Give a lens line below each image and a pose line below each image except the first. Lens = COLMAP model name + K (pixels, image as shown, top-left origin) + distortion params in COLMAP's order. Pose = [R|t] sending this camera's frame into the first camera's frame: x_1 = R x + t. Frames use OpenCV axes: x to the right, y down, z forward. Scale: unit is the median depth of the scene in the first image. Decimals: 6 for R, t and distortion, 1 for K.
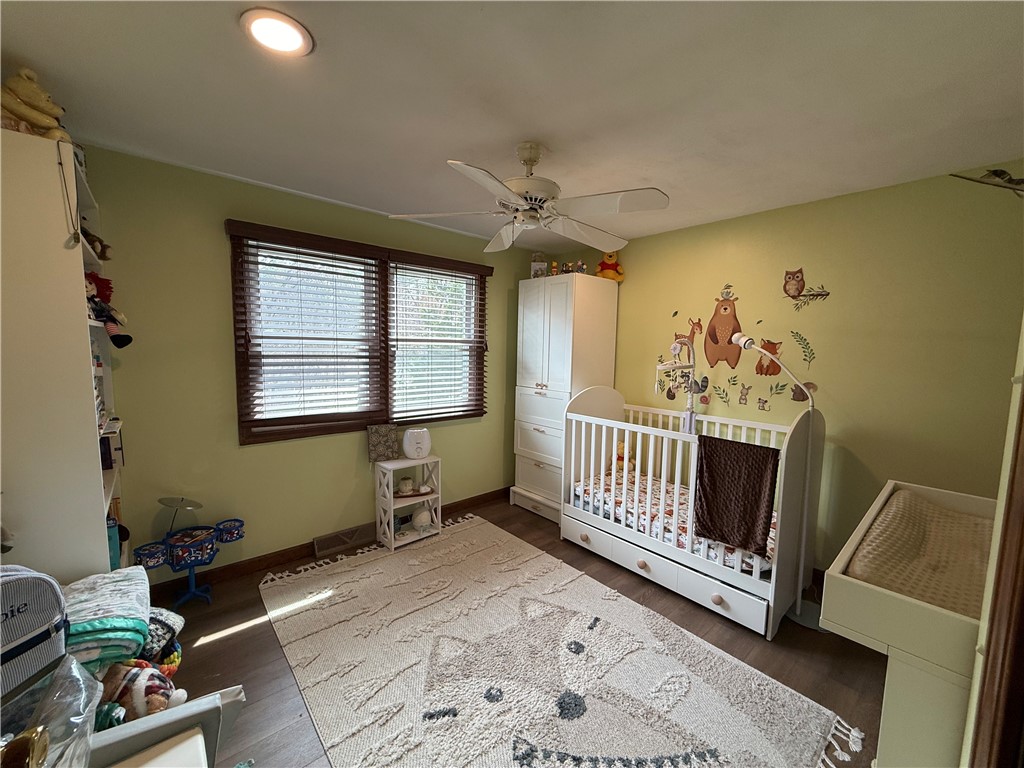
lens RADIAL K [[409.2, 0, 512.0], [0, 409.2, 384.0], [0, 0, 1]] dist [0.000880, 0.000003]
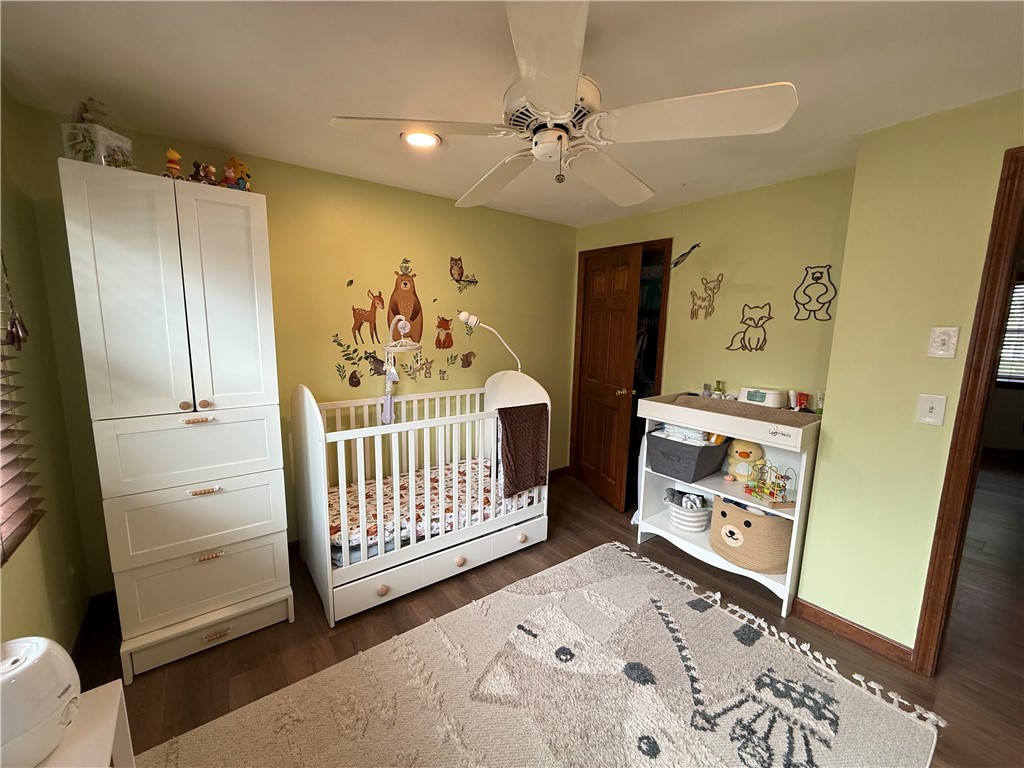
lens RADIAL K [[409.2, 0, 512.0], [0, 409.2, 384.0], [0, 0, 1]] dist [0.000880, 0.000003]
pose [[0.075861, -0.163002, 0.983705, -0.486469], [0.076820, 0.984571, 0.157221, -0.088130], [-0.994155, 0.063641, 0.087212, 0.720675]]
